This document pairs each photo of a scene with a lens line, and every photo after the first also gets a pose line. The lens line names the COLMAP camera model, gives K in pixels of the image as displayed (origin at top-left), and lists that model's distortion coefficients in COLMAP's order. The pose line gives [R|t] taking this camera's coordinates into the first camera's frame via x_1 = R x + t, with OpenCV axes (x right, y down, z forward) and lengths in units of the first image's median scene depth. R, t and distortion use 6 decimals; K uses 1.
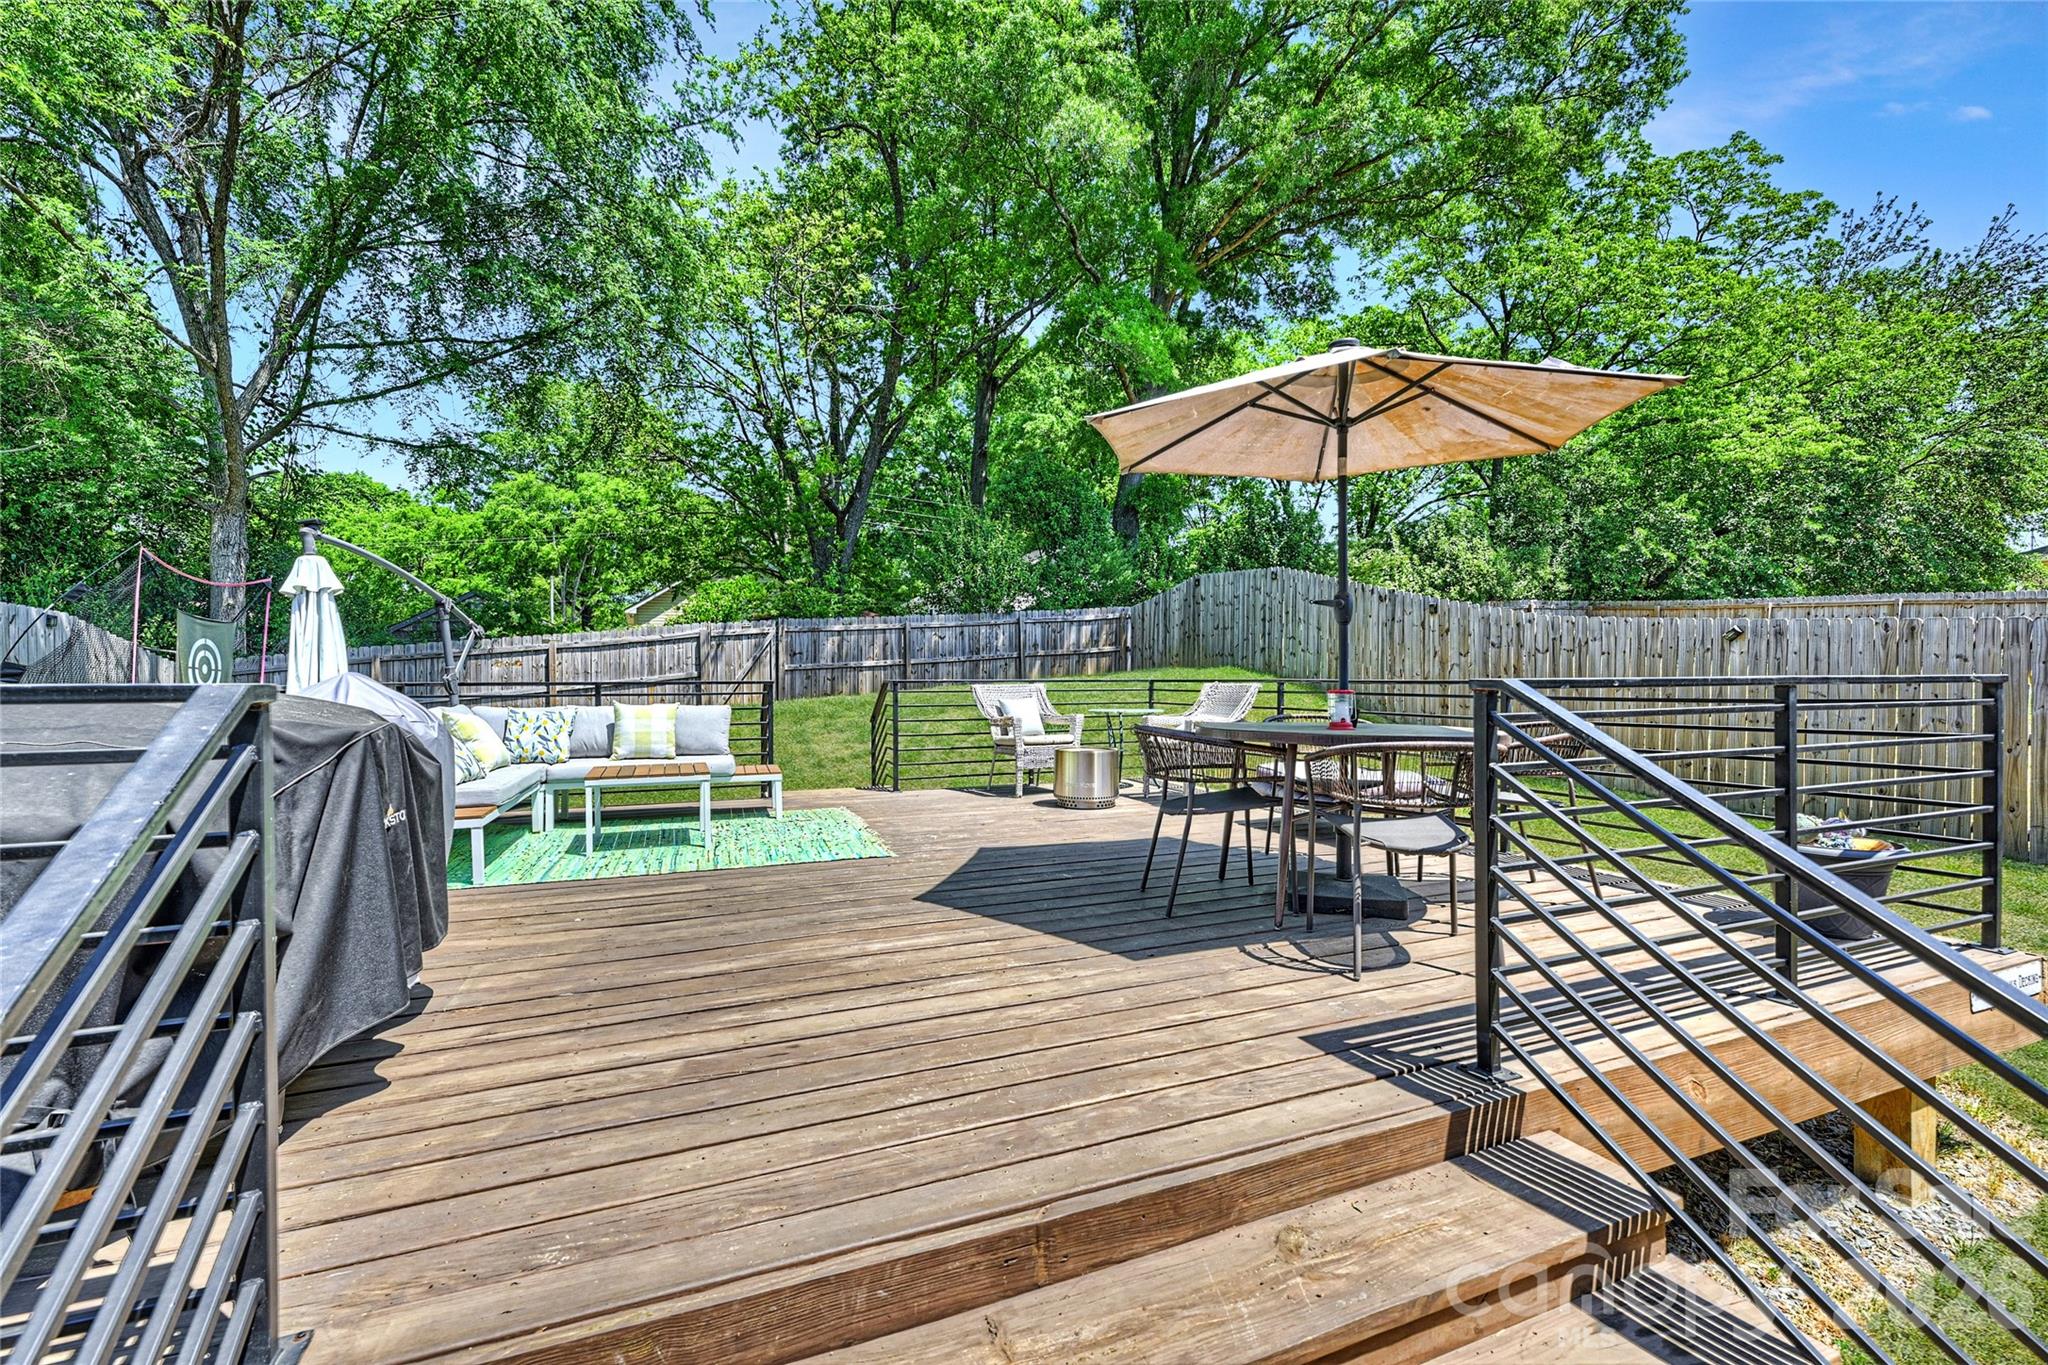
lens RADIAL K [[852.6, 0, 980.3], [0, 852.6, 681.5], [0, 0, 1]] dist [0.000029, 0.000076]
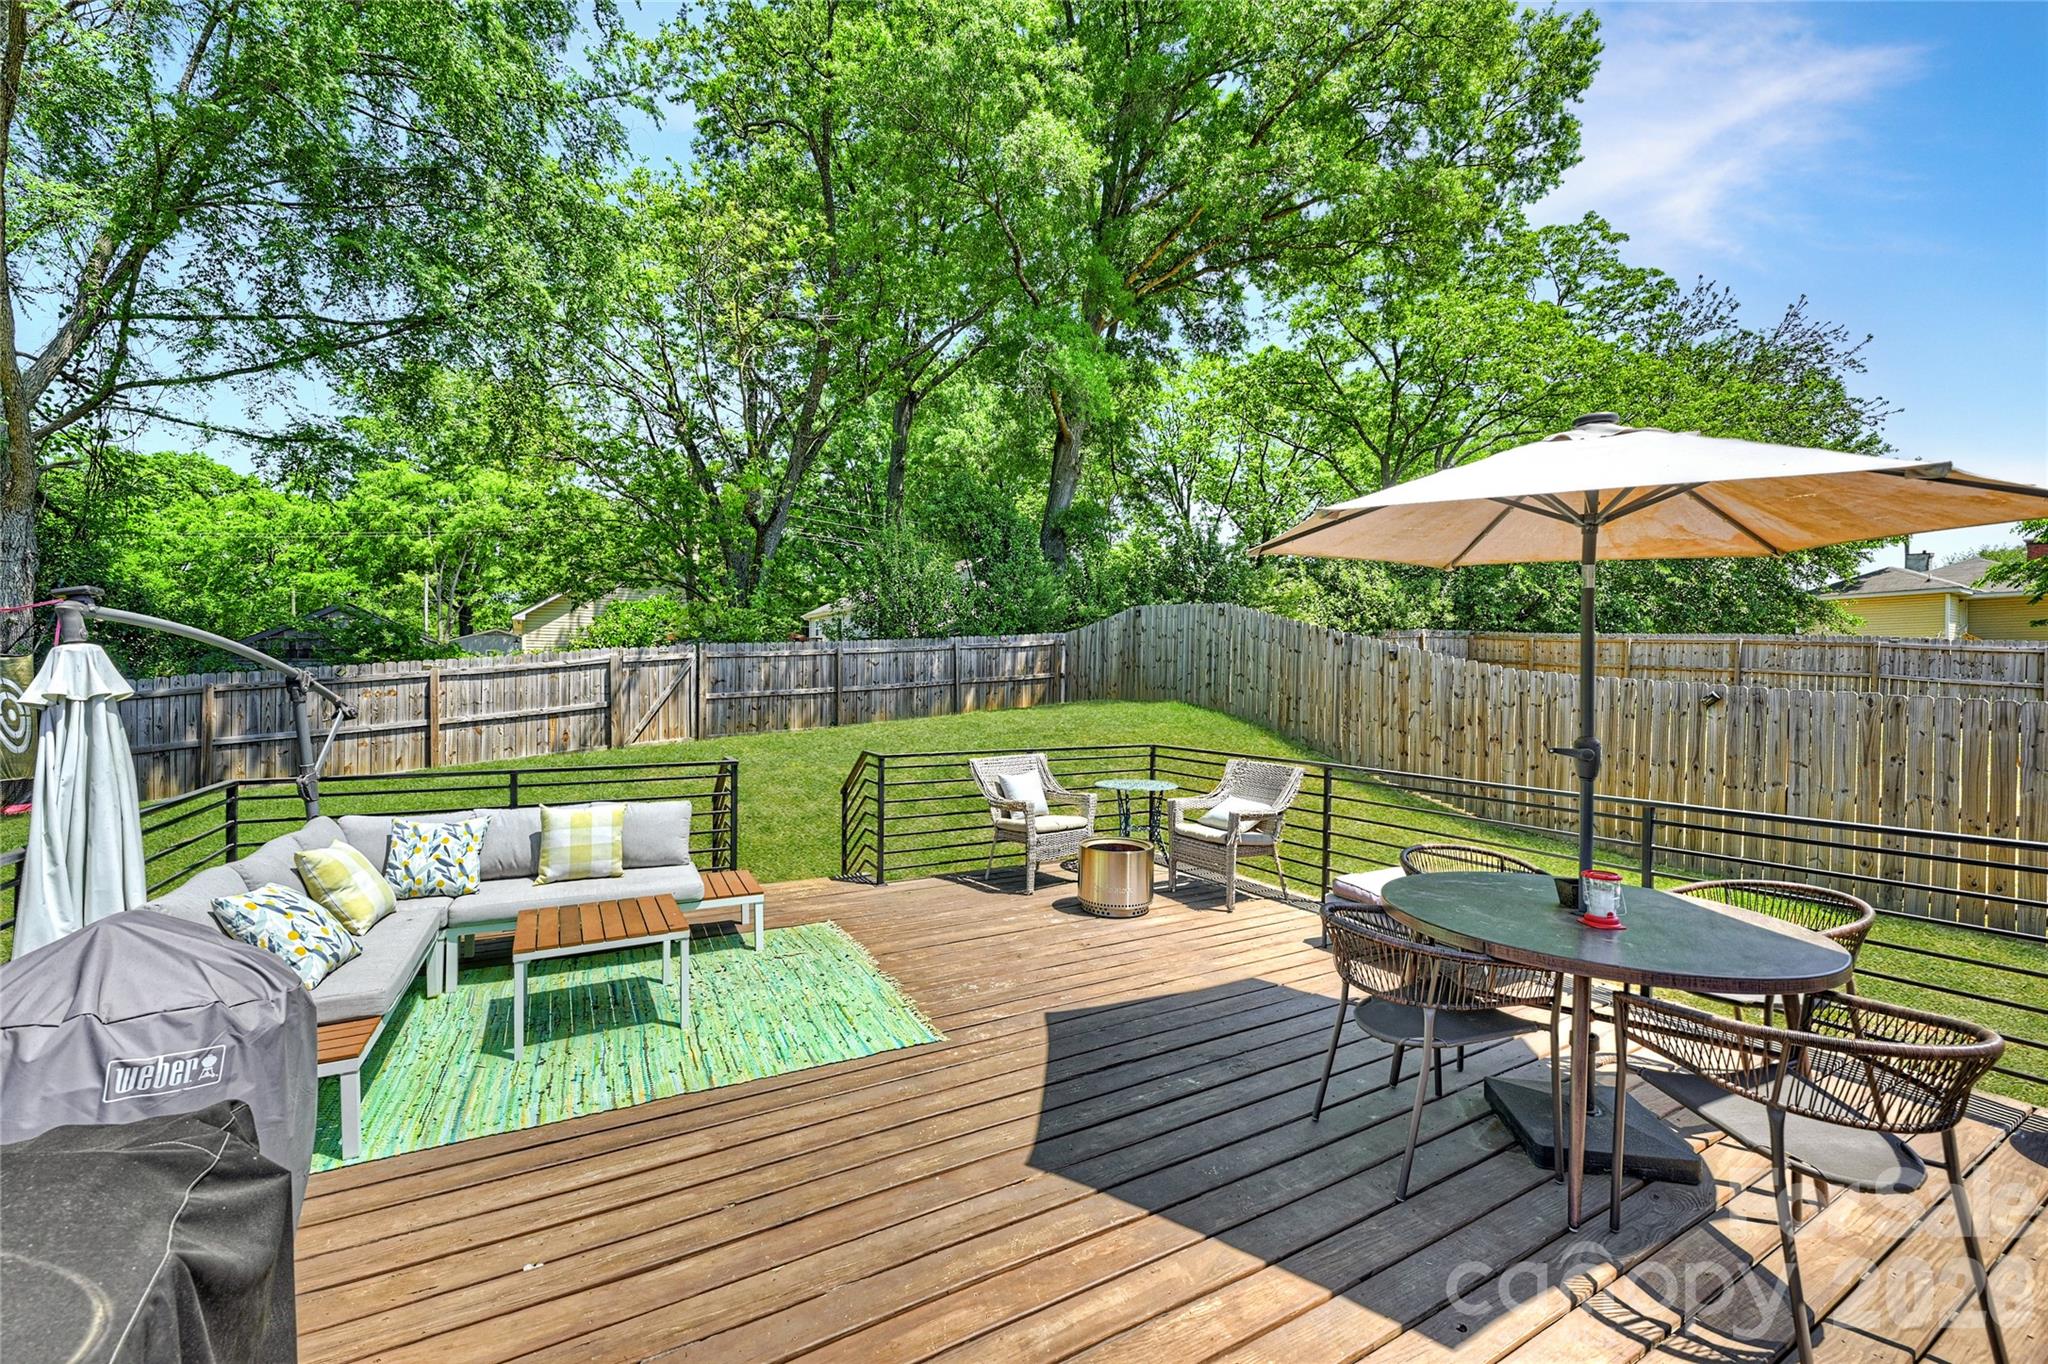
lens RADIAL K [[824.6, 0, 992.3], [0, 824.6, 676.4], [0, 0, 1]] dist [0.000605, -0.000311]
pose [[0.990345, 0.009448, 0.138303, -0.044256], [-0.008202, 0.999921, -0.009575, -0.030915], [-0.138383, 0.008349, 0.990344, 0.069347]]
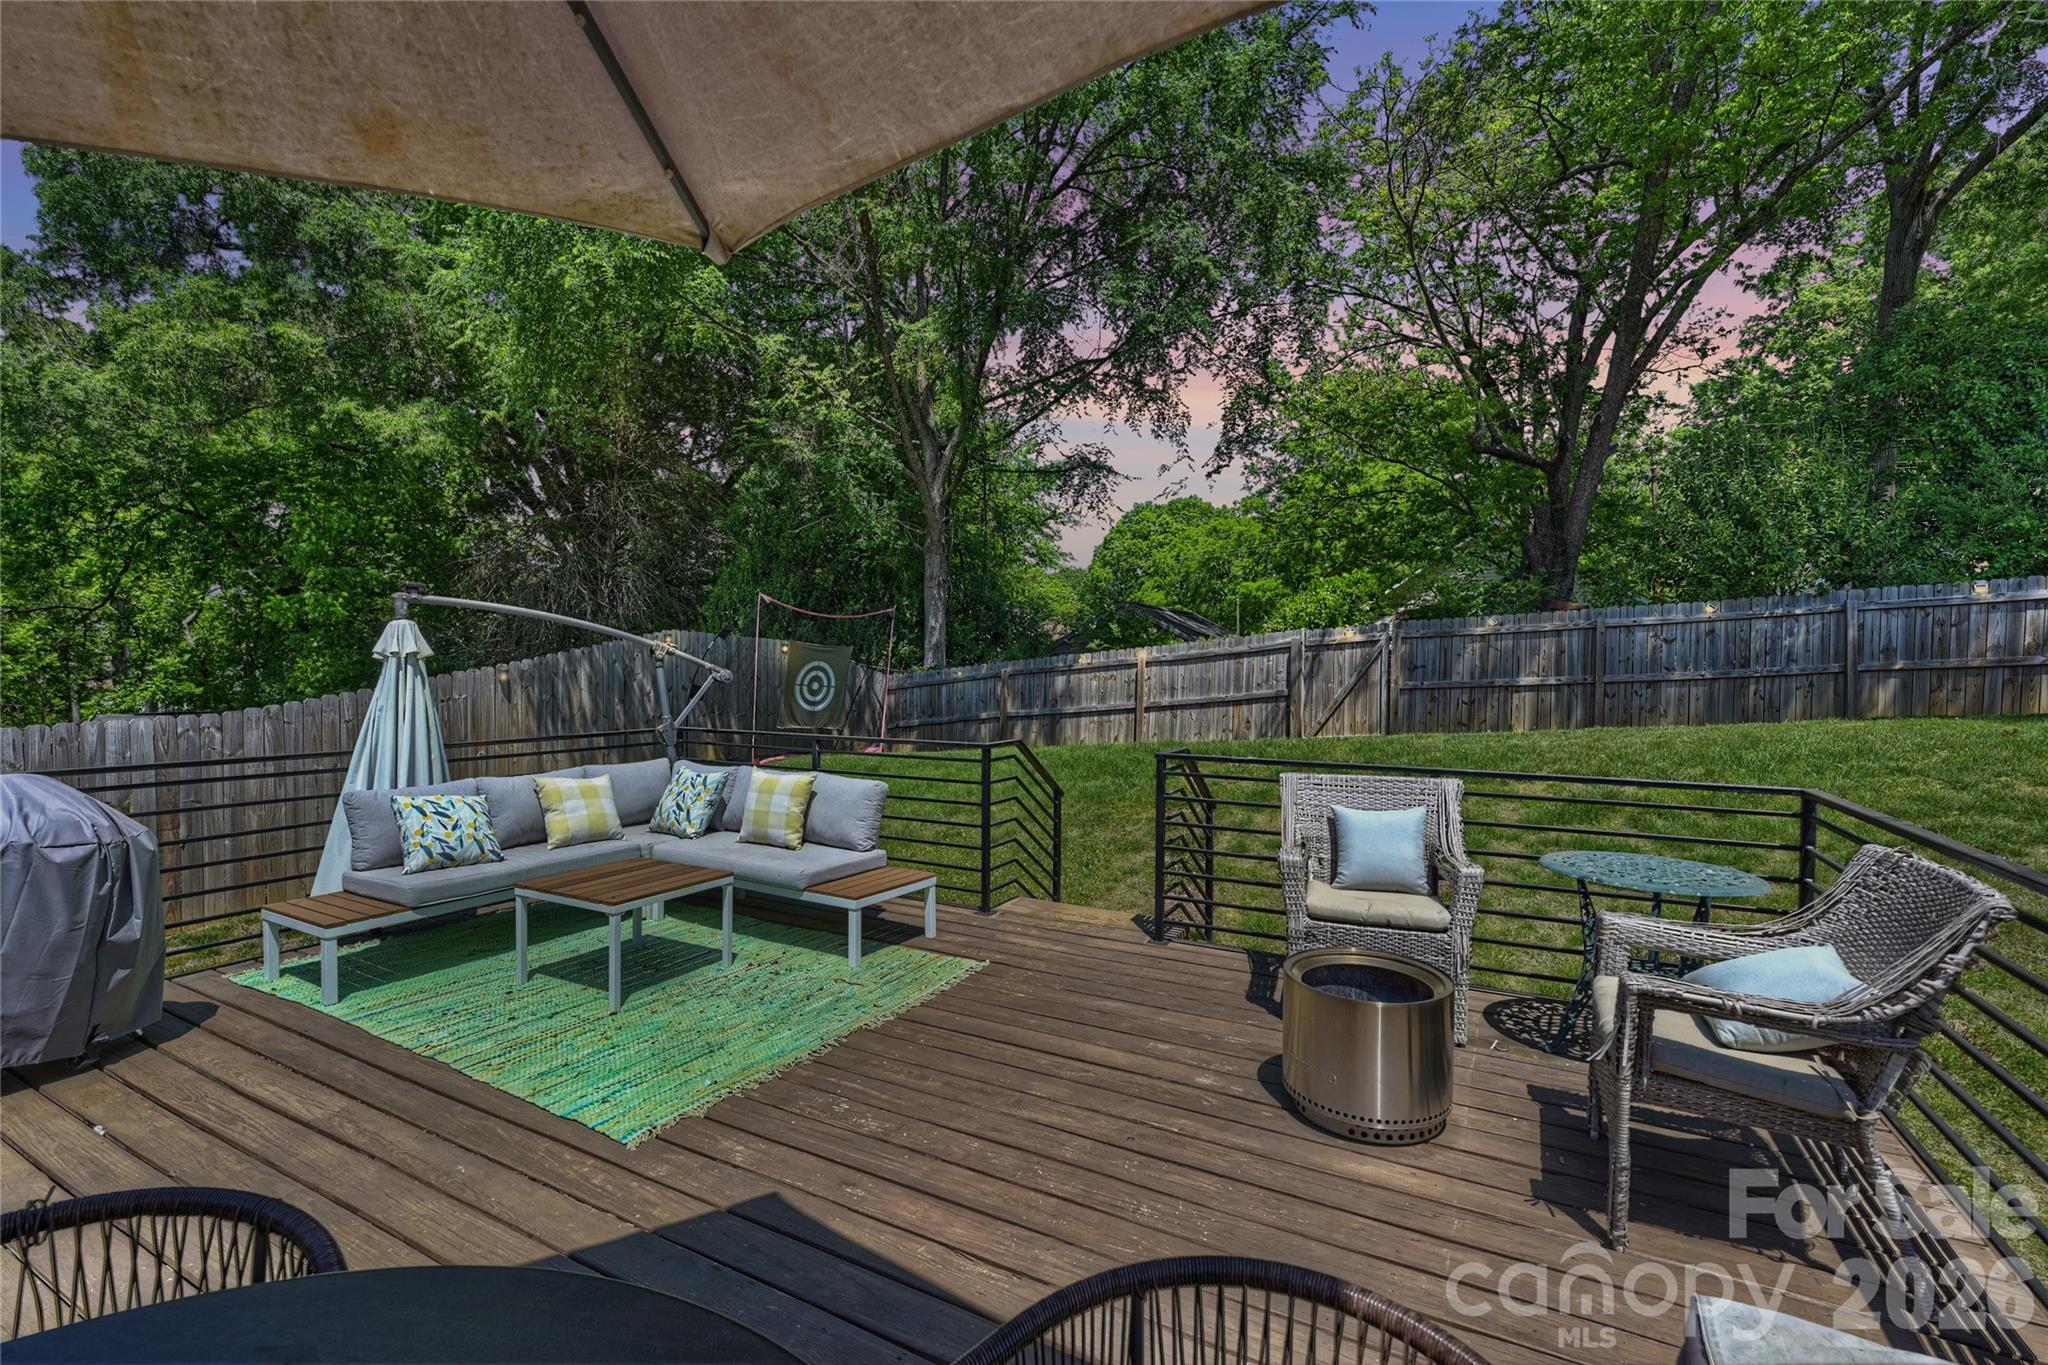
lens RADIAL K [[878.7, 0, 1031.0], [0, 878.7, 678.7], [0, 0, 1]] dist [-0.001244, -0.000122]
pose [[0.657716, 0.014554, -0.753126, 0.135568], [-0.012677, 0.999886, 0.008252, -0.023696], [0.753160, 0.004120, 0.657825, 0.233653]]
